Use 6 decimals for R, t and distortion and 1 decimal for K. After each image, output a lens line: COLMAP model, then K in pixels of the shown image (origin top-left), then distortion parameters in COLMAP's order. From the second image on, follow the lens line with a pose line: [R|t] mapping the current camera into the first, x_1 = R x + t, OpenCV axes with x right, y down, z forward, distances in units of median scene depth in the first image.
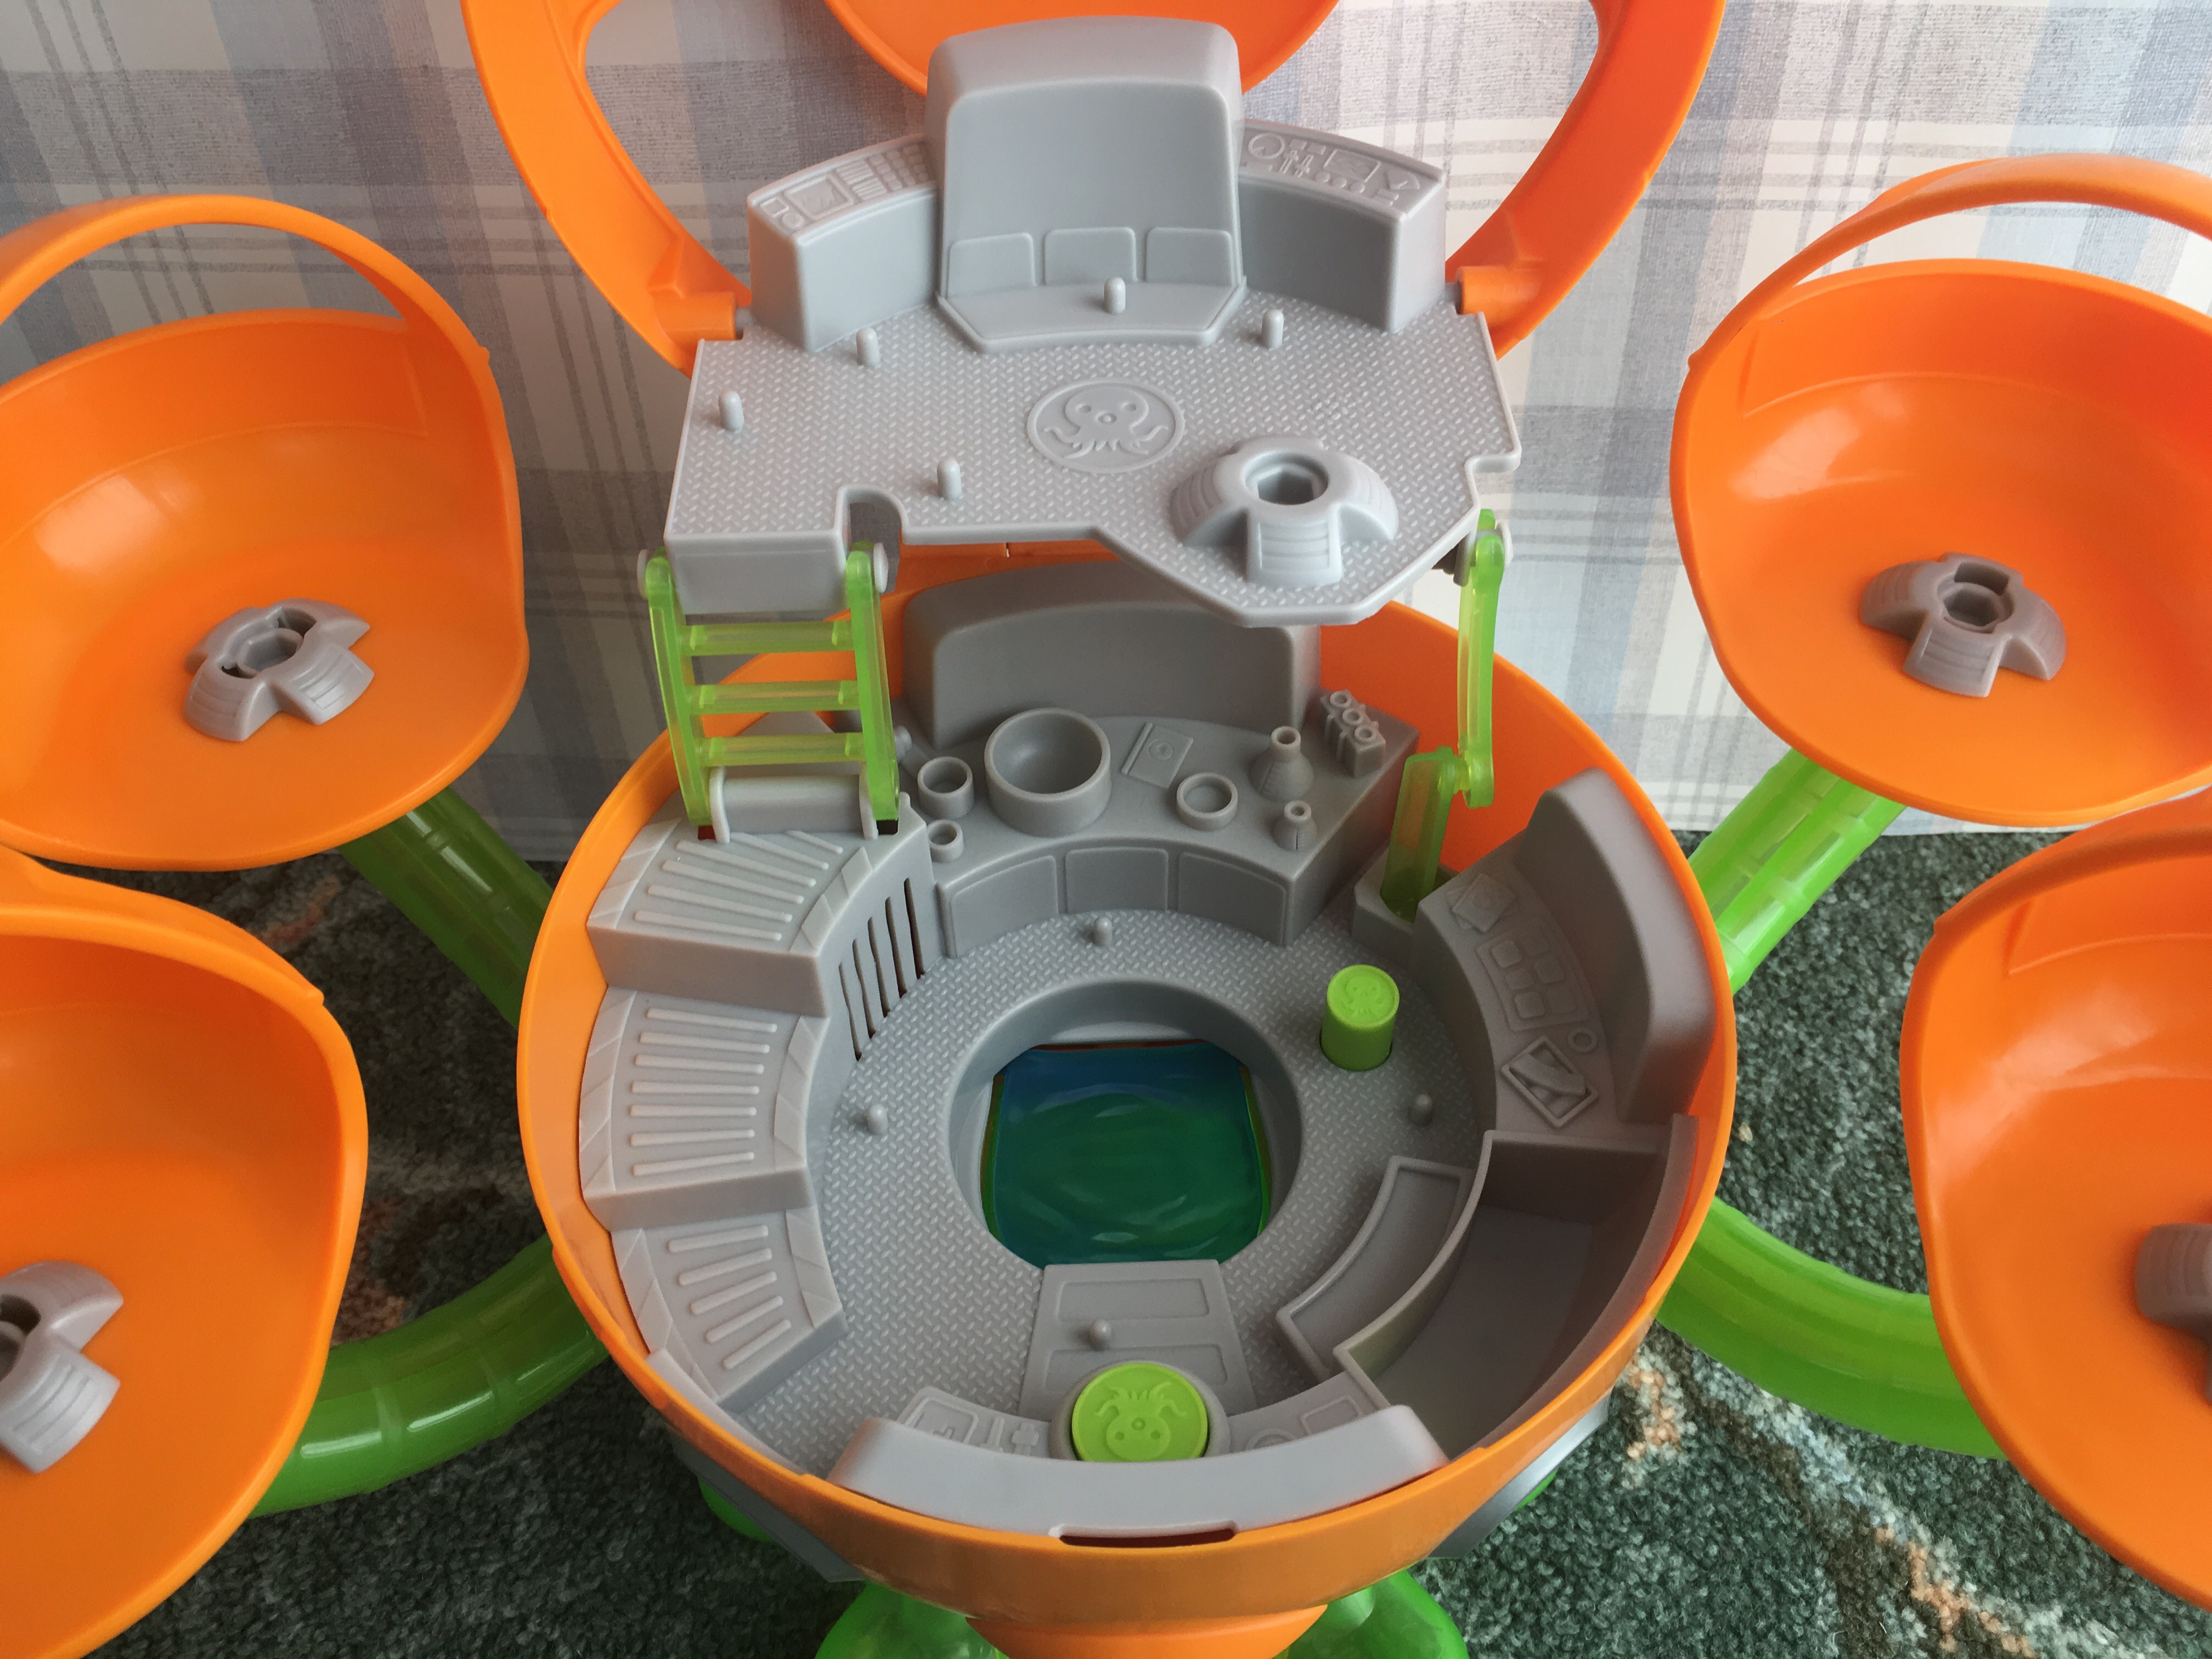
lens RADIAL K [[1941.8, 0, 1109.8], [0, 1941.8, 823.8], [0, 0, 1]] dist [0.055651, -0.106709]
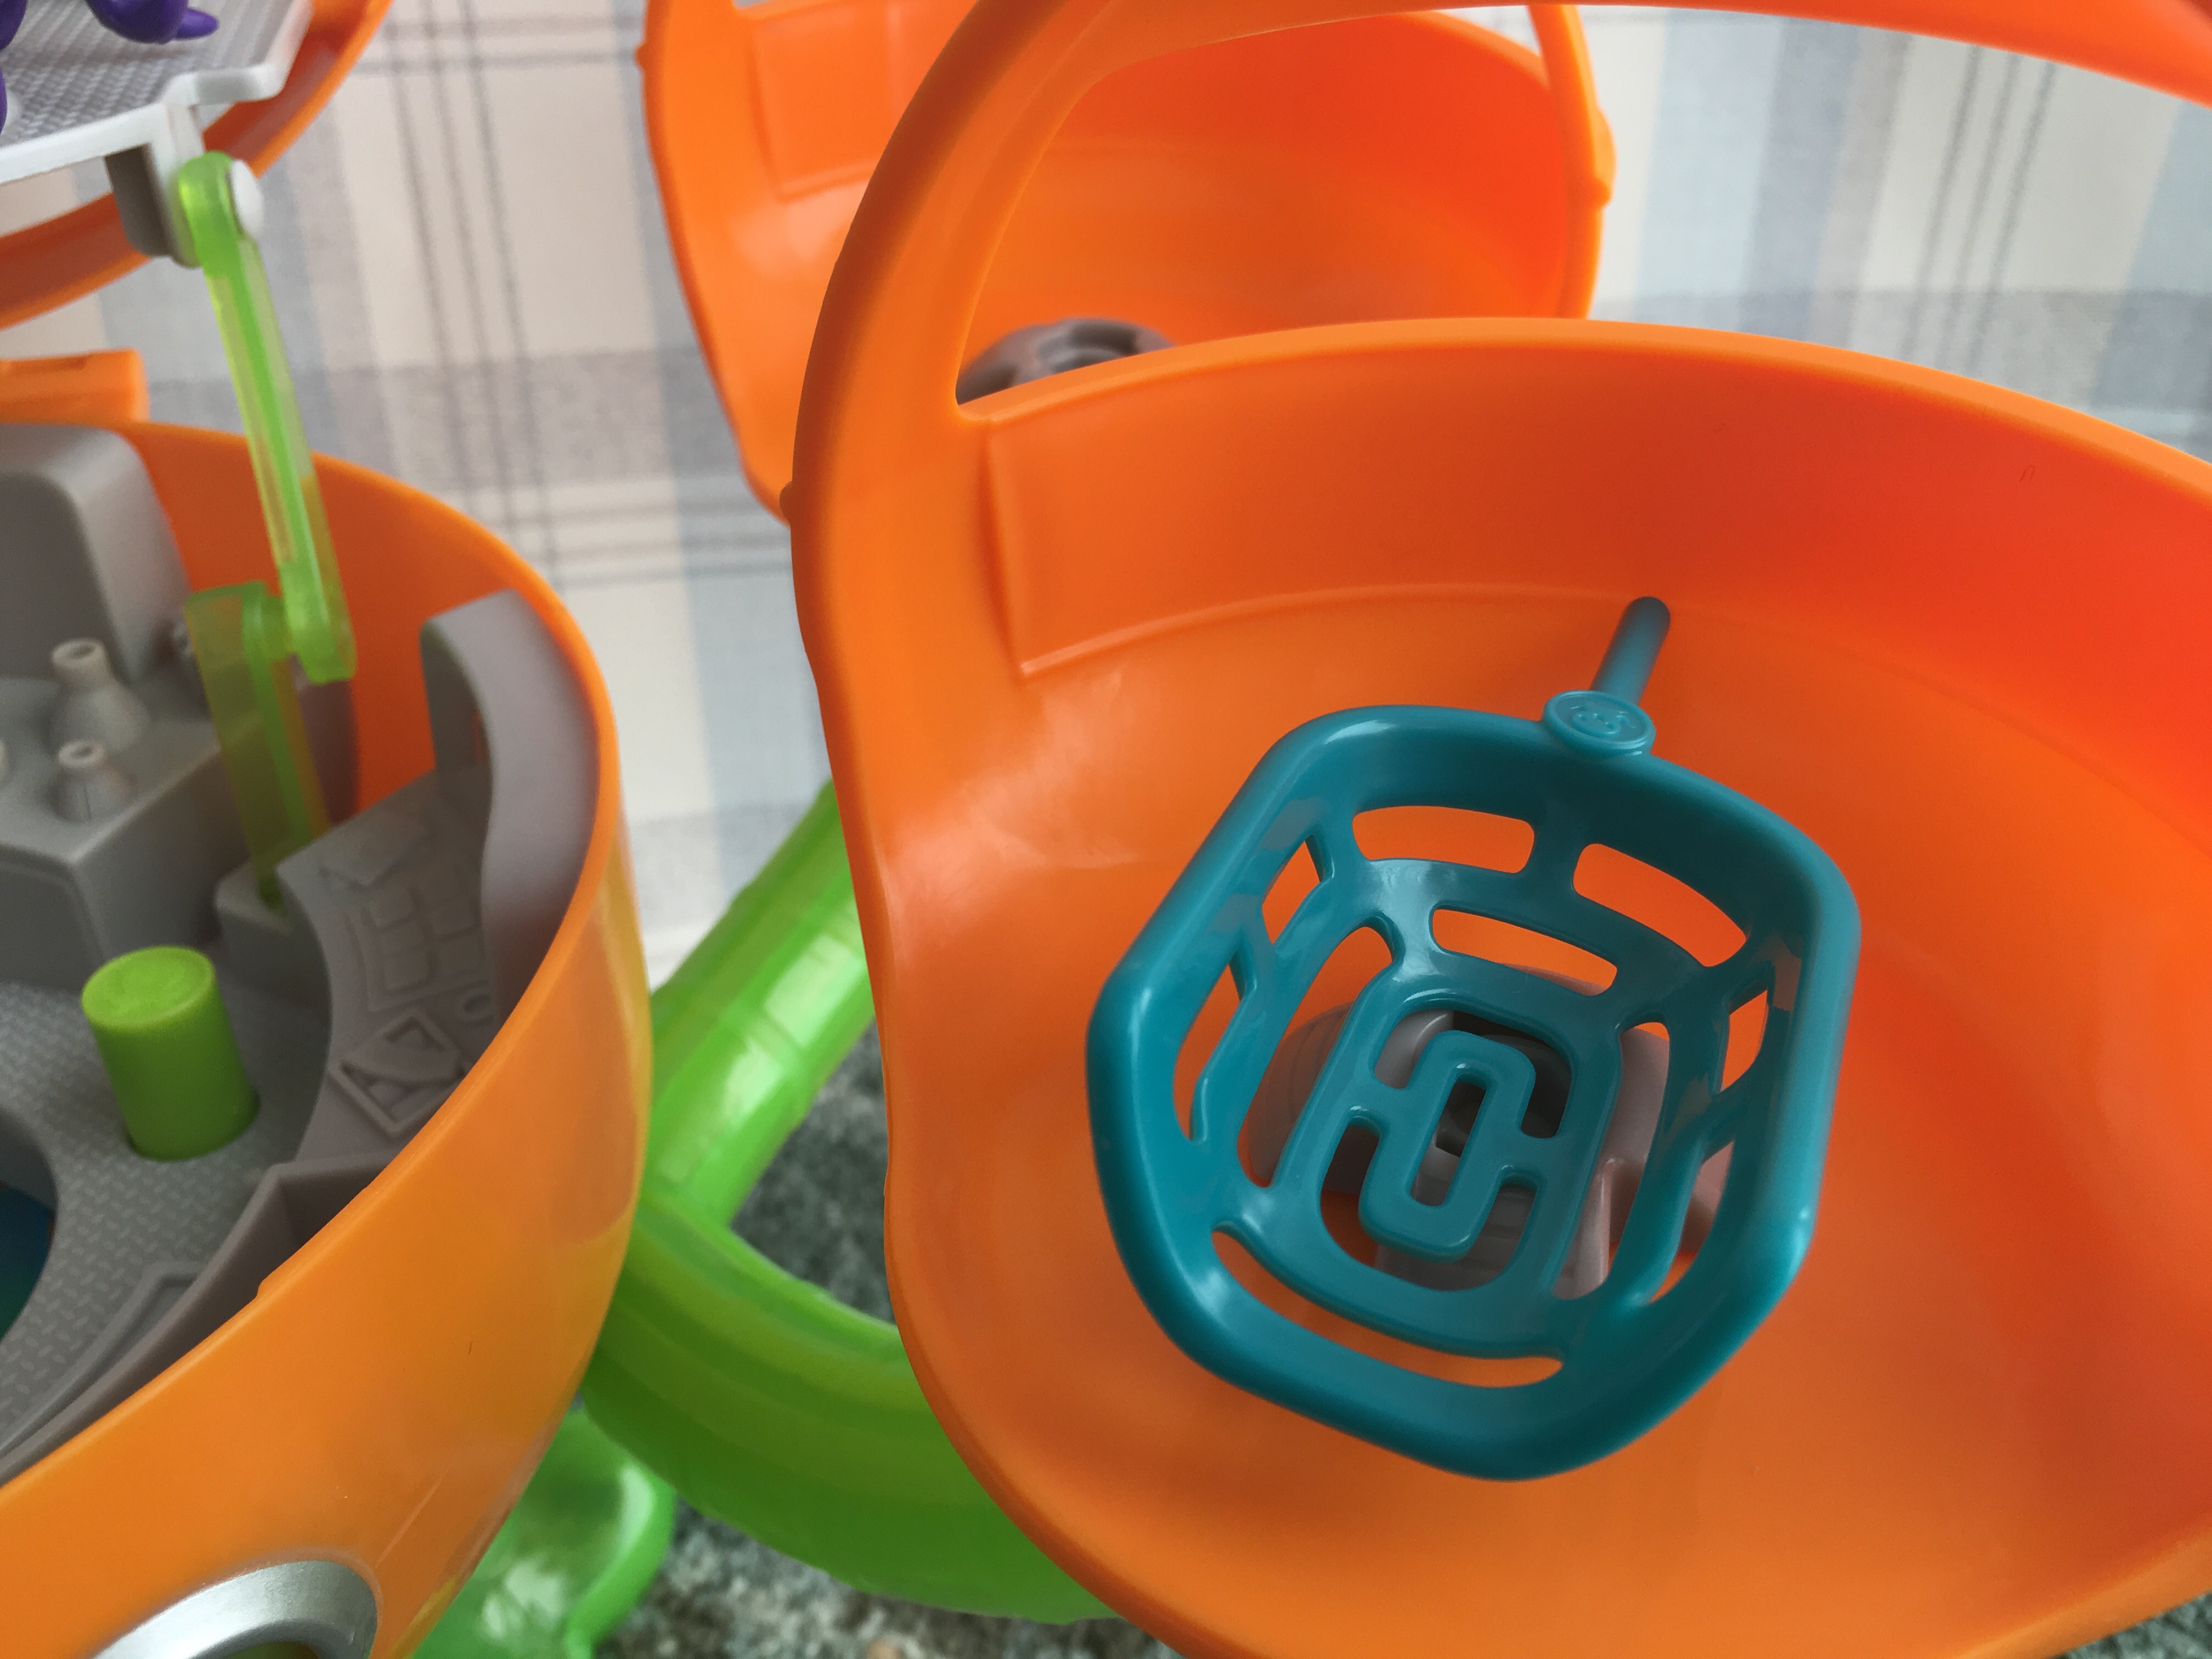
lens RADIAL K [[1941.8, 0, 1141.7], [0, 1941.8, 826.6], [0, 0, 1]] dist [0.055651, -0.106709]
pose [[0.976813, -0.102448, 0.187993, 0.271935], [0.145227, 0.962241, -0.230220, 0.182644], [-0.157309, 0.252183, 0.954808, 0.327881]]
